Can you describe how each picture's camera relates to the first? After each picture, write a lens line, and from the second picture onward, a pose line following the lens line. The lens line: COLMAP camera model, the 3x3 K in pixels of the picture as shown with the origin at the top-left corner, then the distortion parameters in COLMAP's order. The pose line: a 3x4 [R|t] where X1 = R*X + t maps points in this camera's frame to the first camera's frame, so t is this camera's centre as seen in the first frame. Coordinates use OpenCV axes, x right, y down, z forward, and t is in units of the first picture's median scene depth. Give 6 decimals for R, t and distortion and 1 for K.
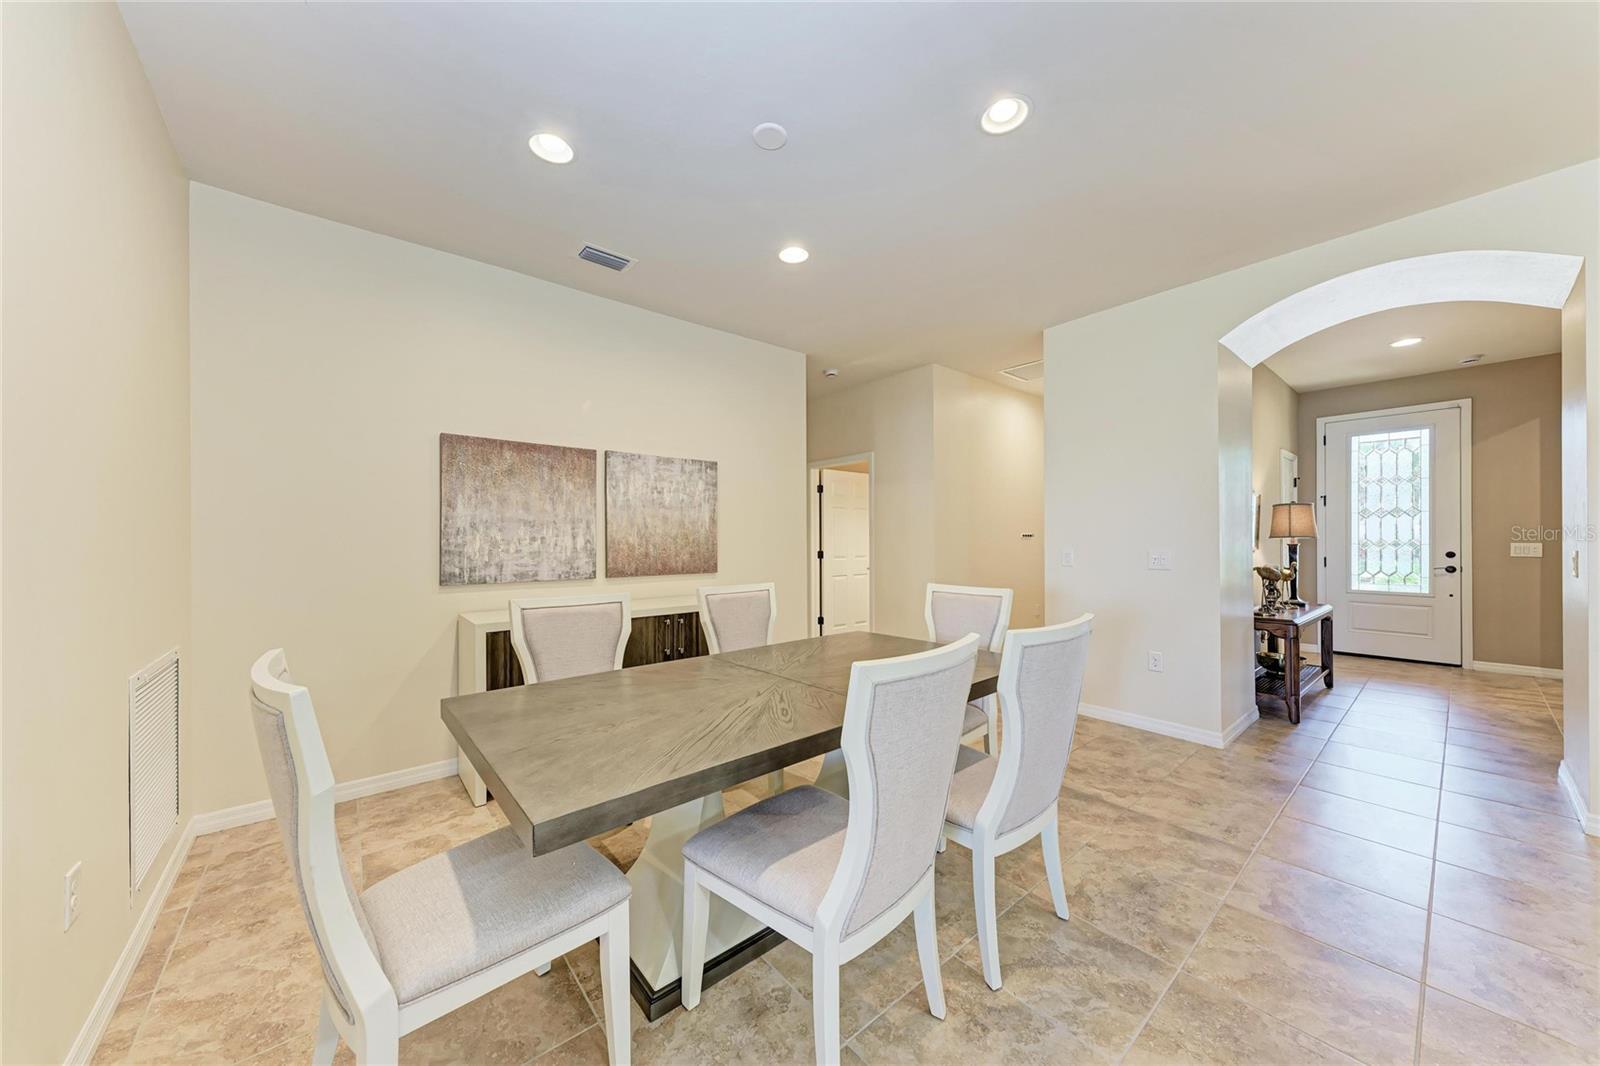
lens RADIAL K [[544.6, 0, 798.6], [0, 544.6, 544.3], [0, 0, 1]] dist [0.015492, -0.003120]
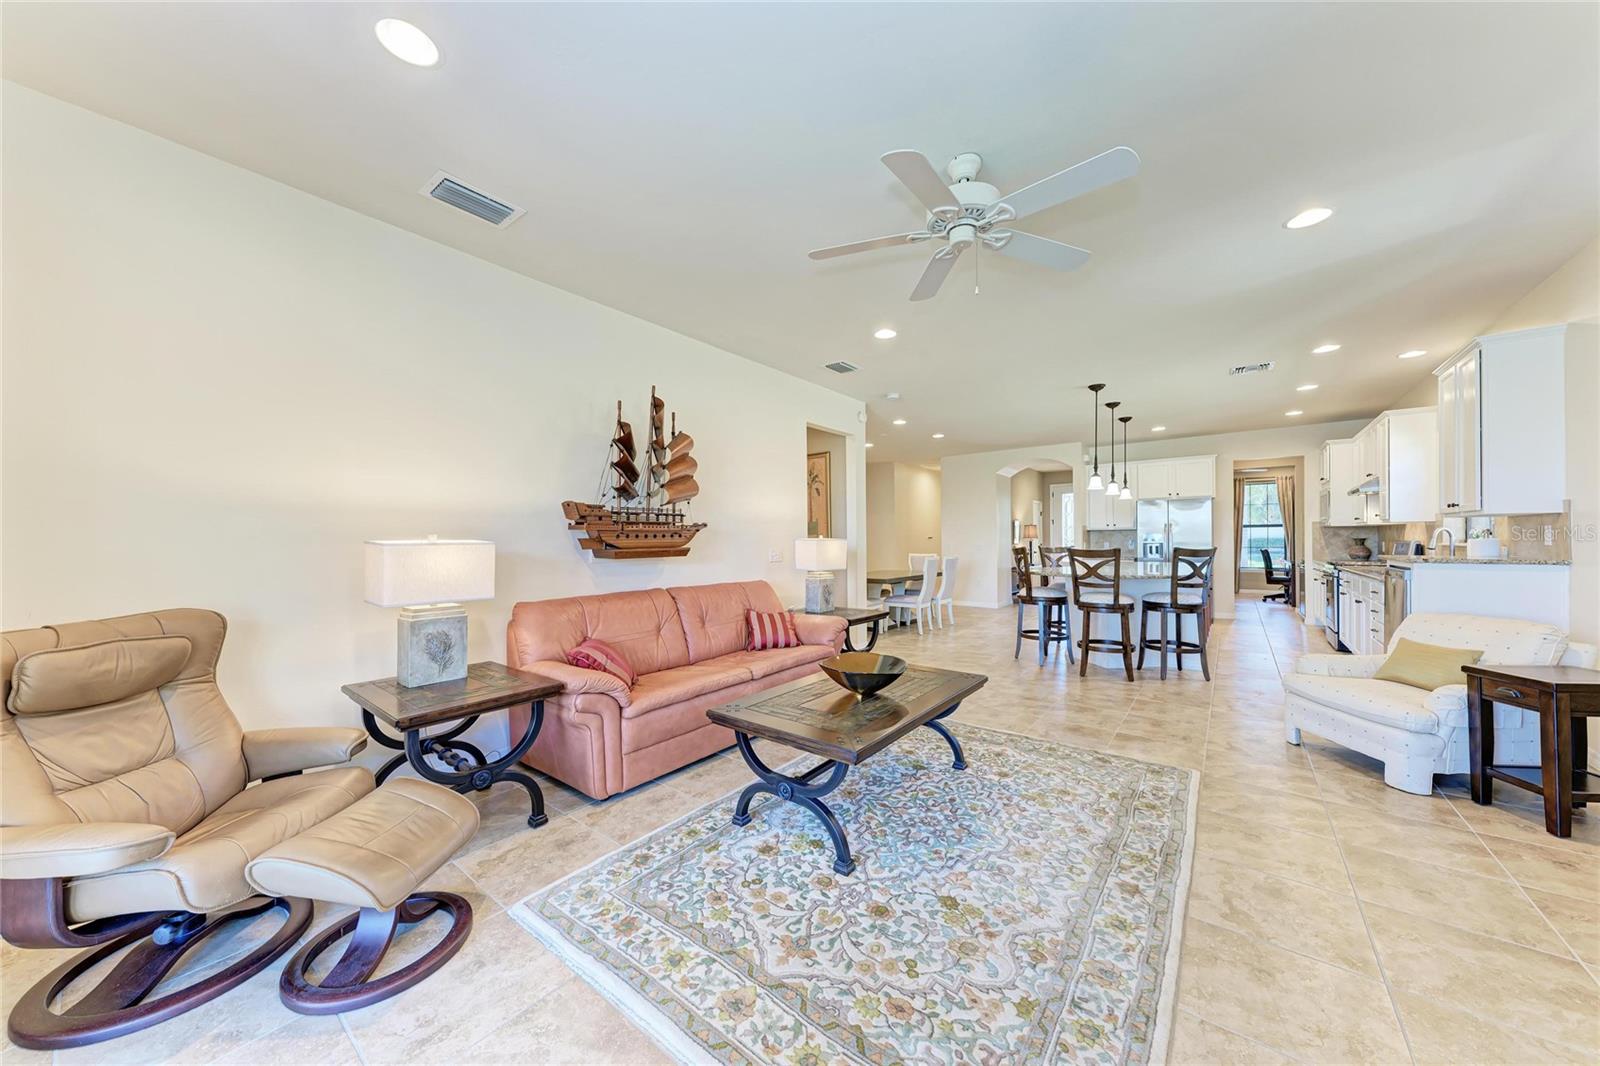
lens RADIAL K [[544.6, 0, 802.6], [0, 544.6, 542.0], [0, 0, 1]] dist [0.015492, -0.003120]
pose [[0.977046, -0.002276, 0.213016, -0.861015], [0.003936, 0.999965, -0.007367, 0.023296], [-0.212991, 0.008036, 0.977021, -1.597749]]
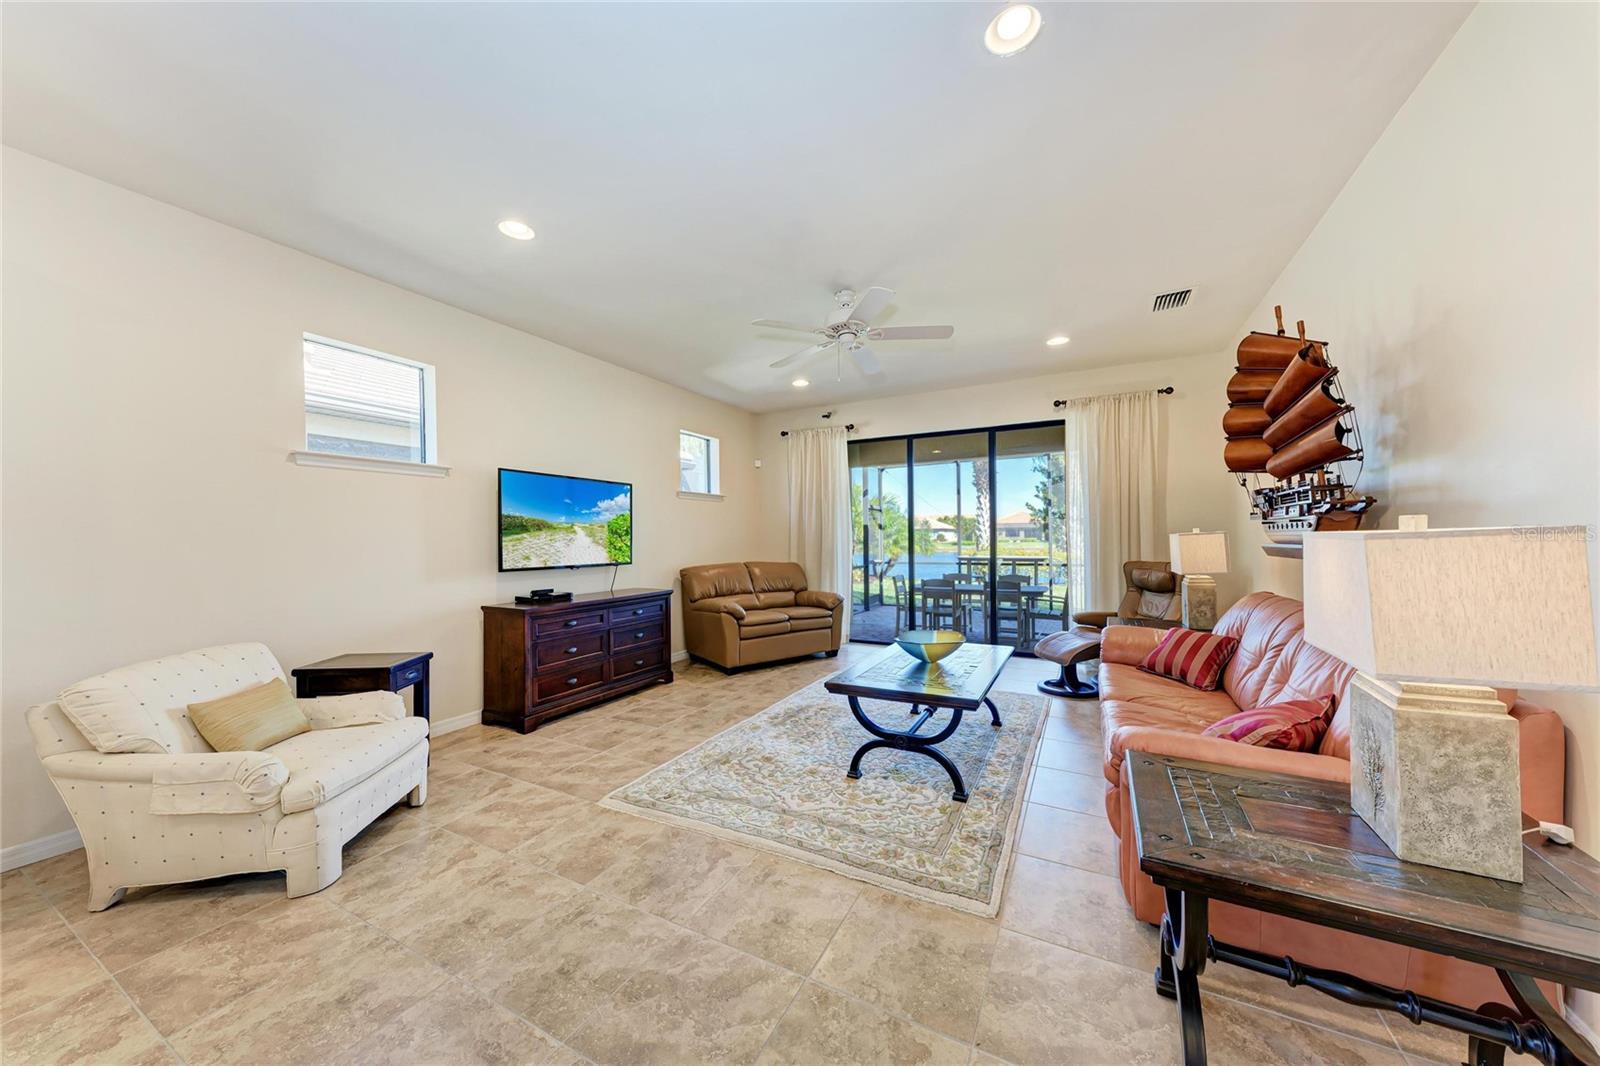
lens RADIAL K [[544.6, 0, 797.9], [0, 544.6, 538.2], [0, 0, 1]] dist [0.015492, -0.003120]
pose [[-0.927778, 0.016636, -0.372761, -0.065469], [0.013038, 0.999841, 0.012172, 0.002154], [0.372905, 0.006432, -0.927847, -0.095209]]
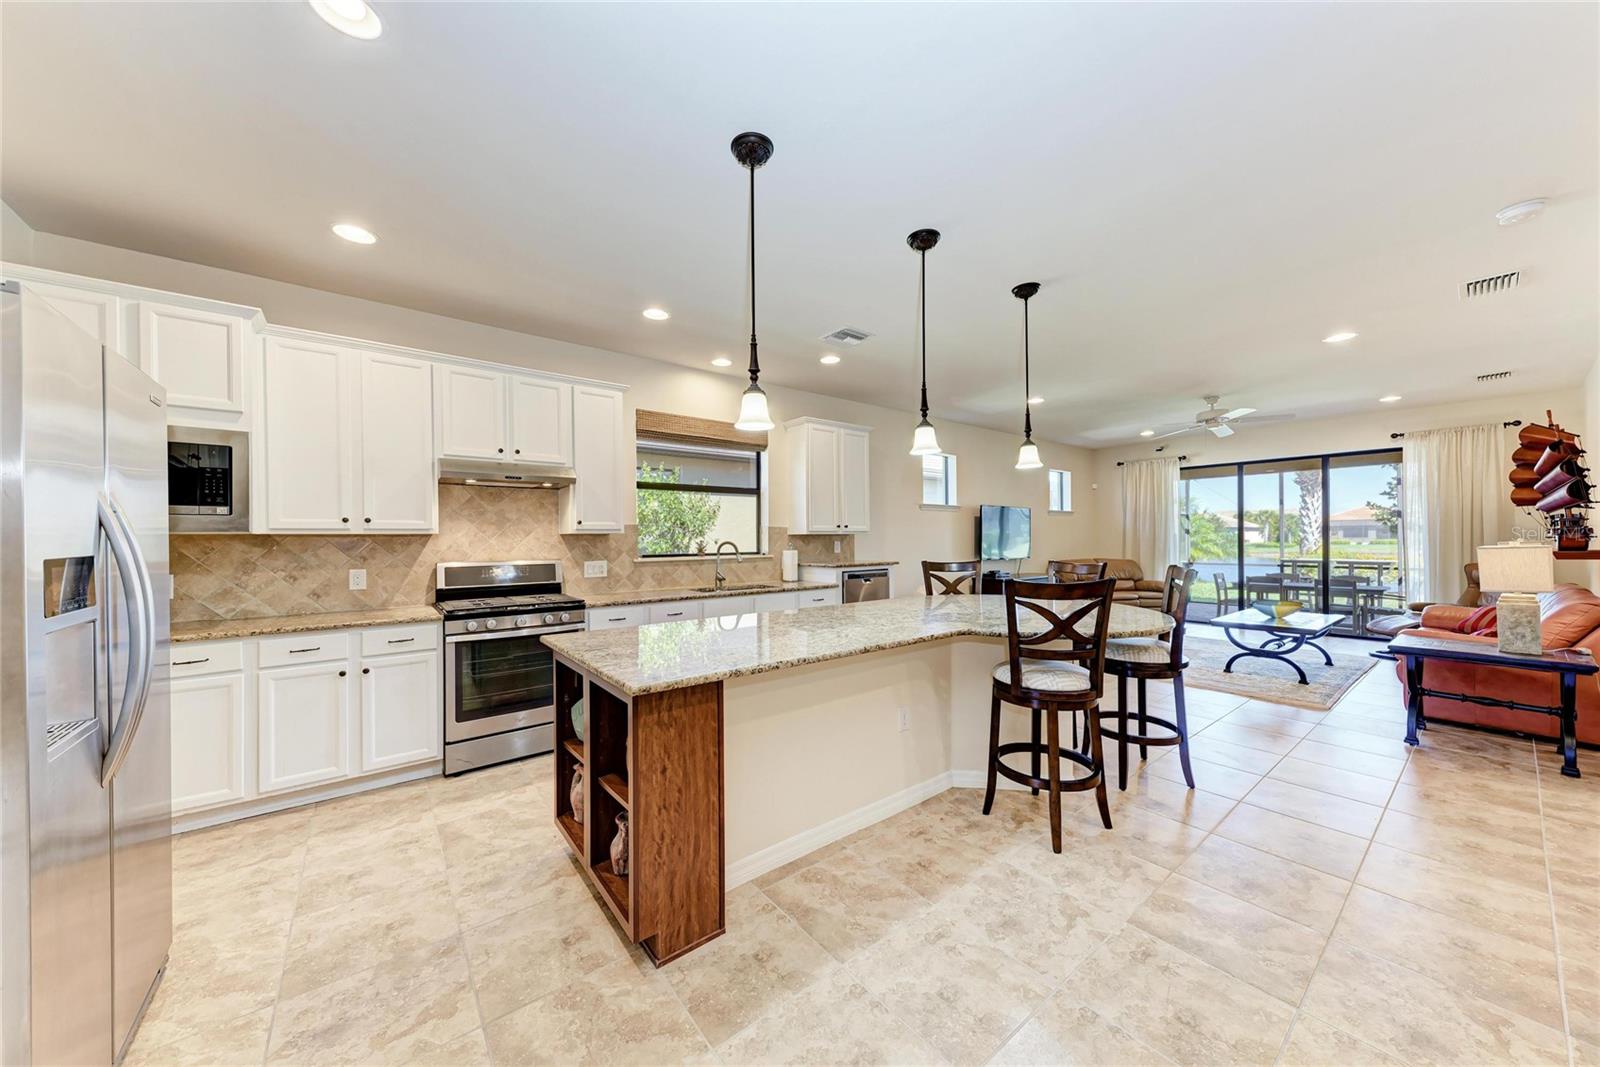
lens RADIAL K [[544.6, 0, 797.8], [0, 544.6, 538.7], [0, 0, 1]] dist [0.015492, -0.003120]
pose [[-0.999243, 0.014000, 0.036294, 0.696978], [0.014328, 0.999859, 0.008810, -0.033597], [-0.036165, 0.009324, -0.999302, 0.754263]]
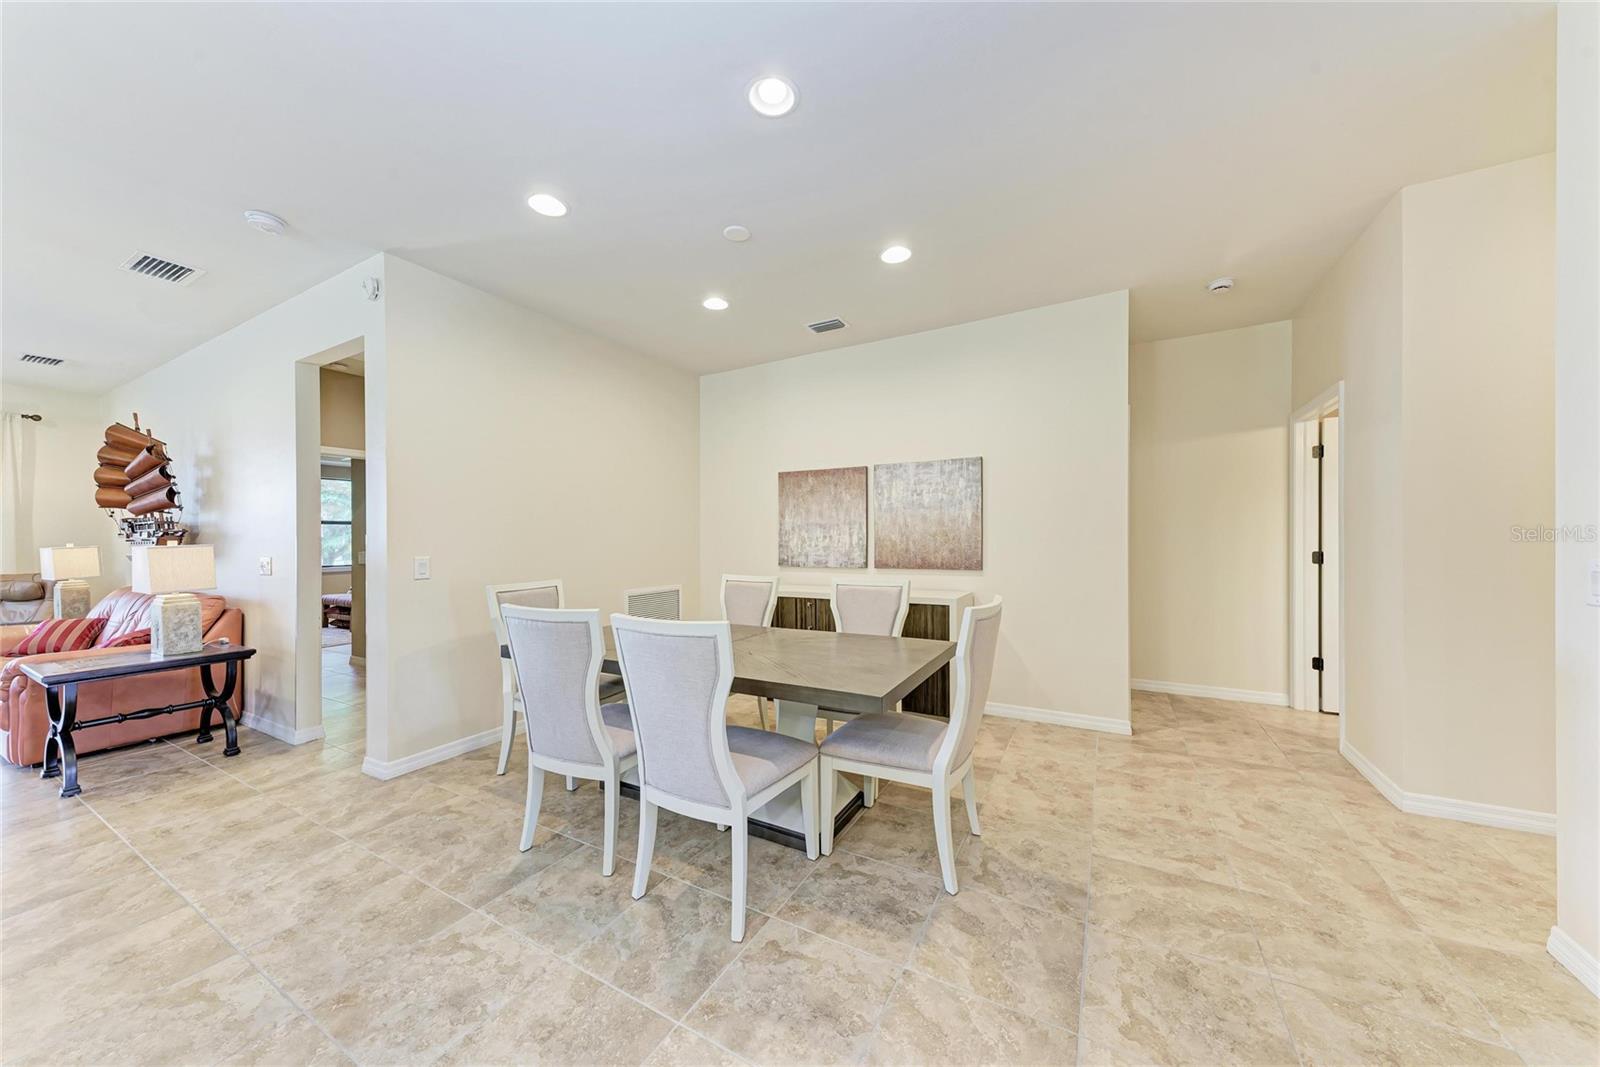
lens RADIAL K [[544.6, 0, 800.3], [0, 544.6, 539.0], [0, 0, 1]] dist [0.015492, -0.003120]
pose [[0.355759, 0.000617, -0.934577, 0.747418], [0.000186, 1.000000, 0.000731, -0.005539], [0.934578, -0.000434, 0.355759, 0.408365]]
